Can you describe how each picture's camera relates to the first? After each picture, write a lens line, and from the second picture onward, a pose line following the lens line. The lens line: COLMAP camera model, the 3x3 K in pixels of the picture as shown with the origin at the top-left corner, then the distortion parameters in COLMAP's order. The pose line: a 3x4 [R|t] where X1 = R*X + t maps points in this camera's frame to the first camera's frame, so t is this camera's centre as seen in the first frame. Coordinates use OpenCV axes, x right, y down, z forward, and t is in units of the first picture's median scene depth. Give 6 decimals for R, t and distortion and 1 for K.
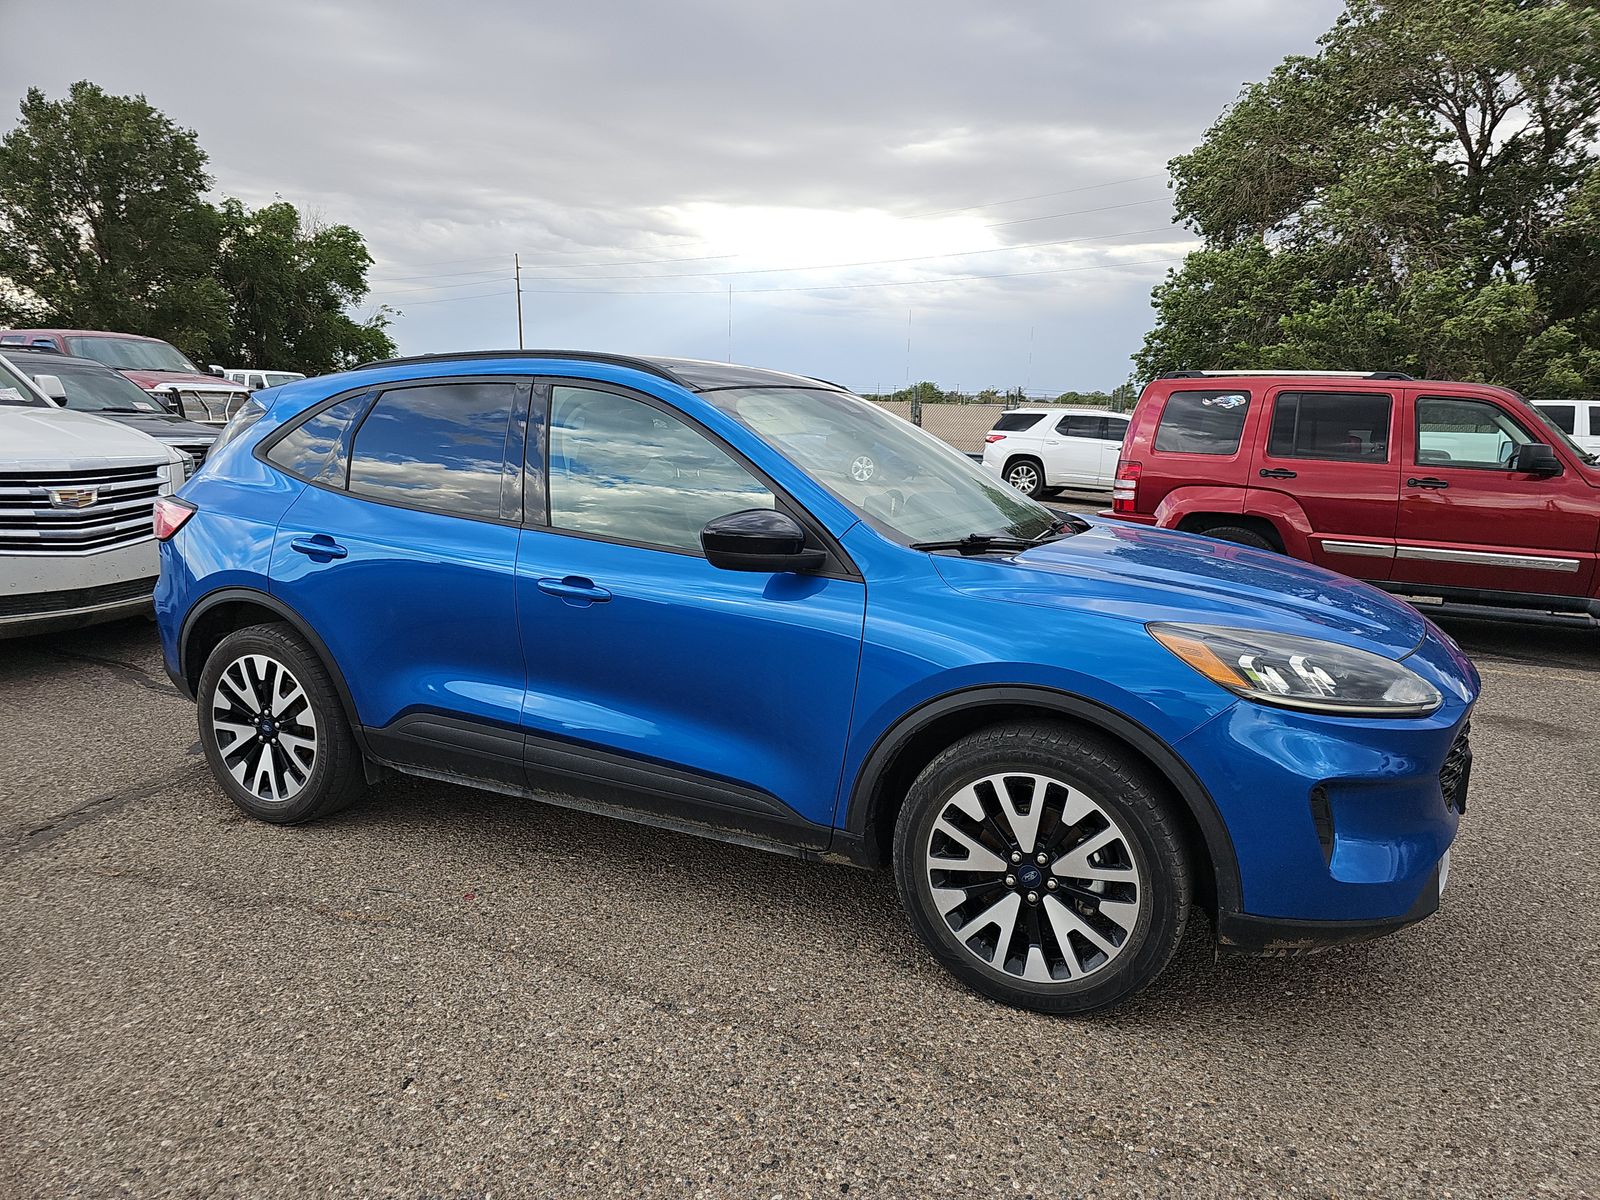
lens RADIAL K [[1067.6, 0, 799.6], [0, 1067.6, 591.2], [0, 0, 1]] dist [0.053461, -0.058493]
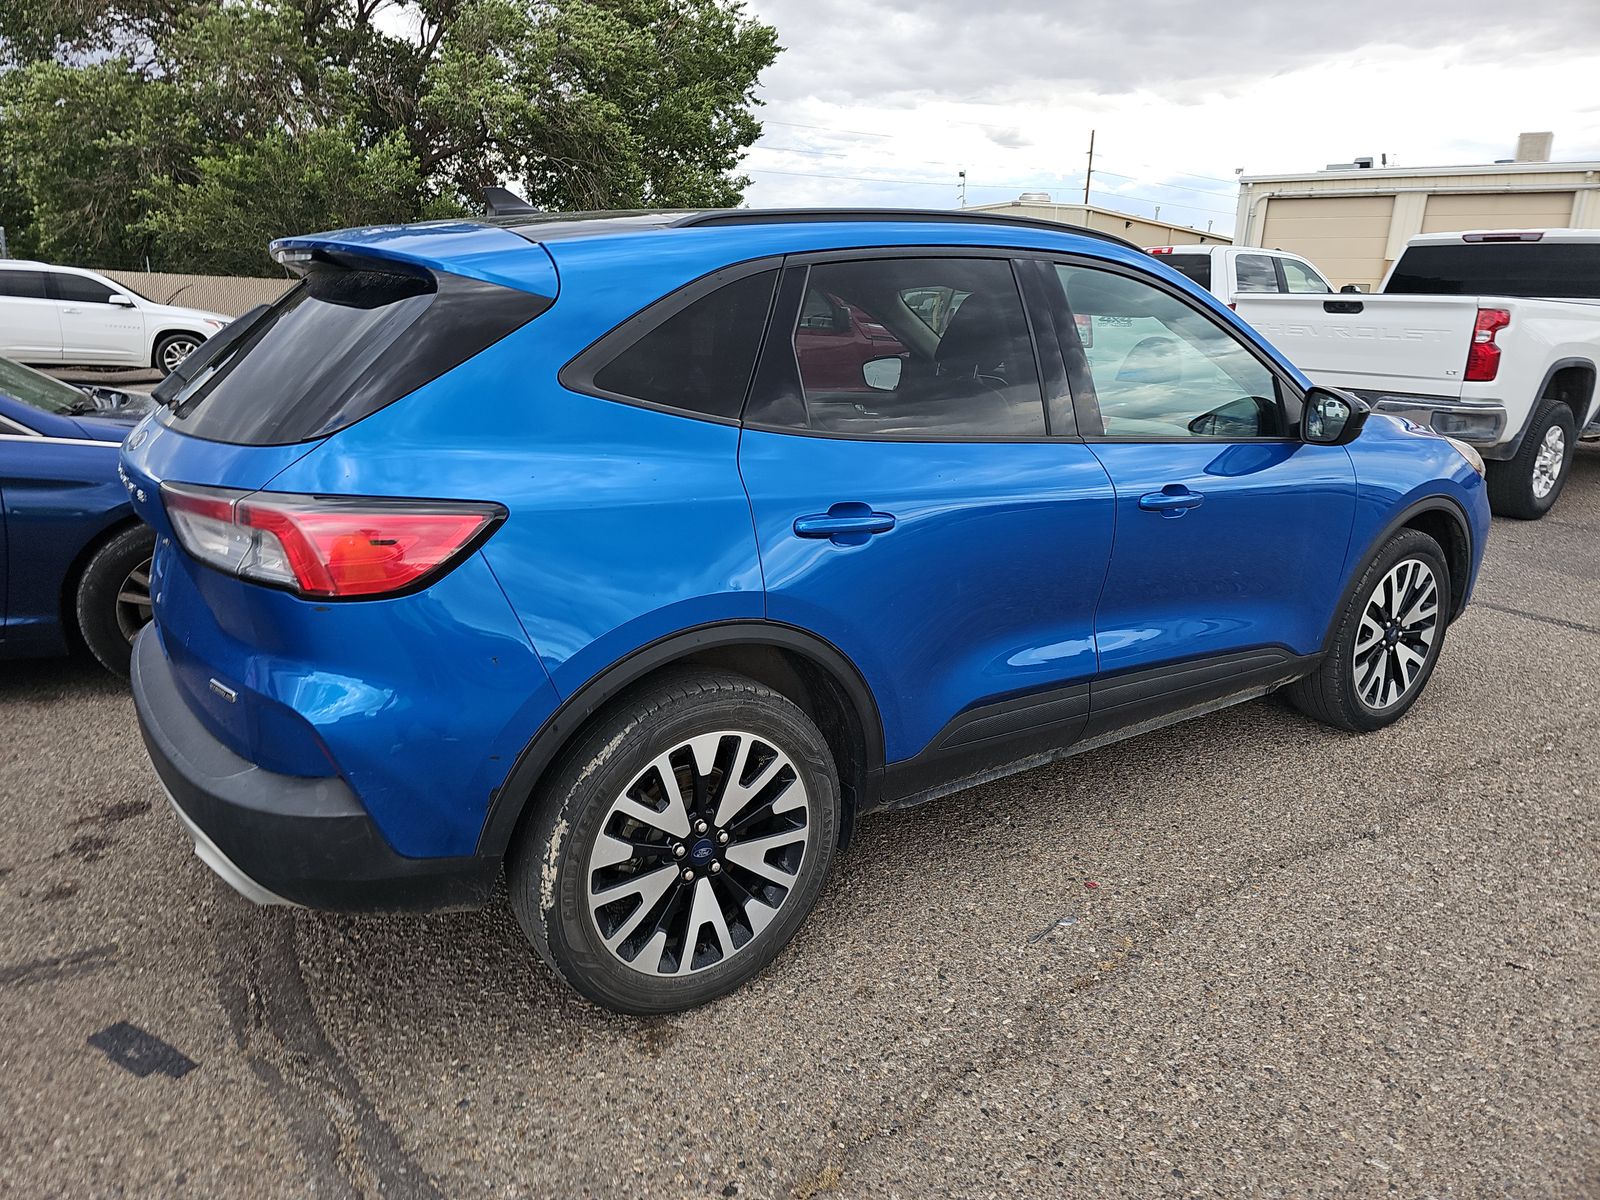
lens RADIAL K [[1067.6, 0, 799.6], [0, 1067.6, 591.2], [0, 0, 1]] dist [0.053461, -0.058493]
pose [[0.470077, -0.231345, 0.851767, -0.941009], [0.141858, 0.972295, 0.185793, -0.114233], [-0.871151, 0.033493, 0.489872, 0.665703]]
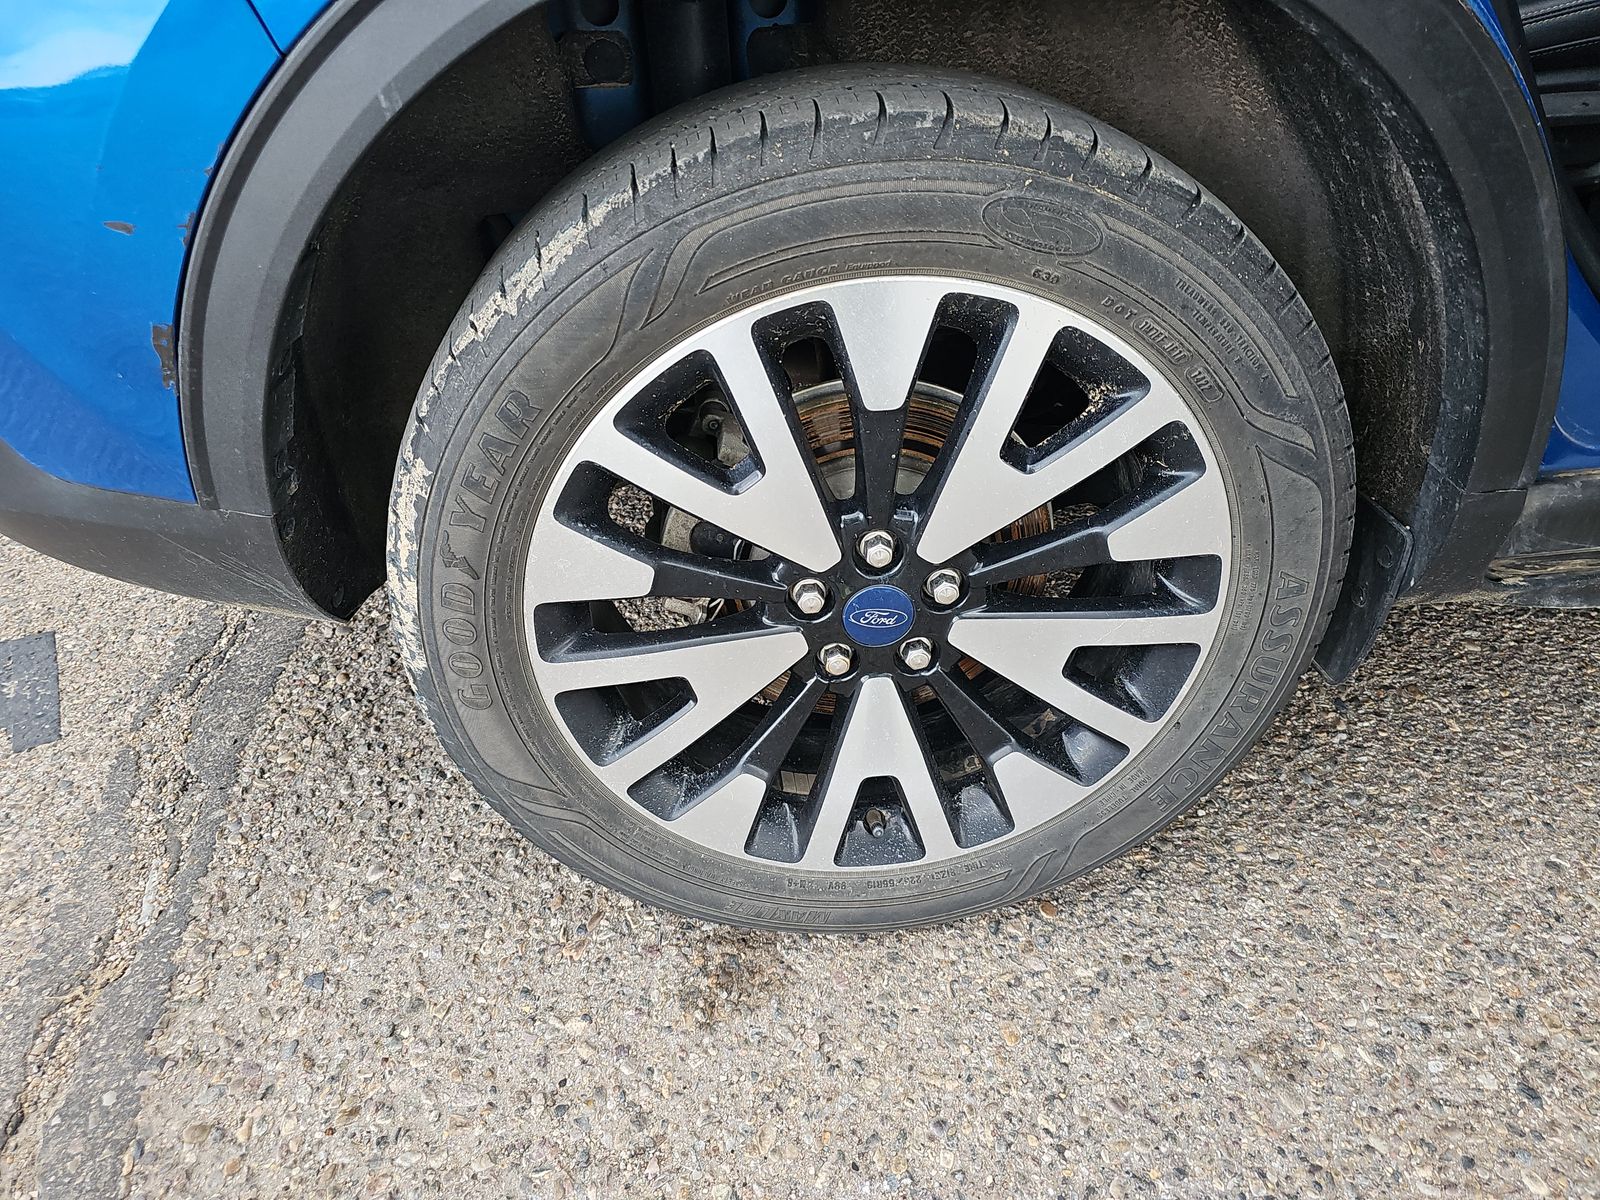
lens RADIAL K [[1067.6, 0, 799.6], [0, 1067.6, 591.2], [0, 0, 1]] dist [0.053461, -0.058493]
pose [[0.854307, -0.327430, 0.403669, -0.596709], [0.138918, 0.892217, 0.429709, 0.027255], [-0.500860, -0.311026, 0.807714, 0.839898]]
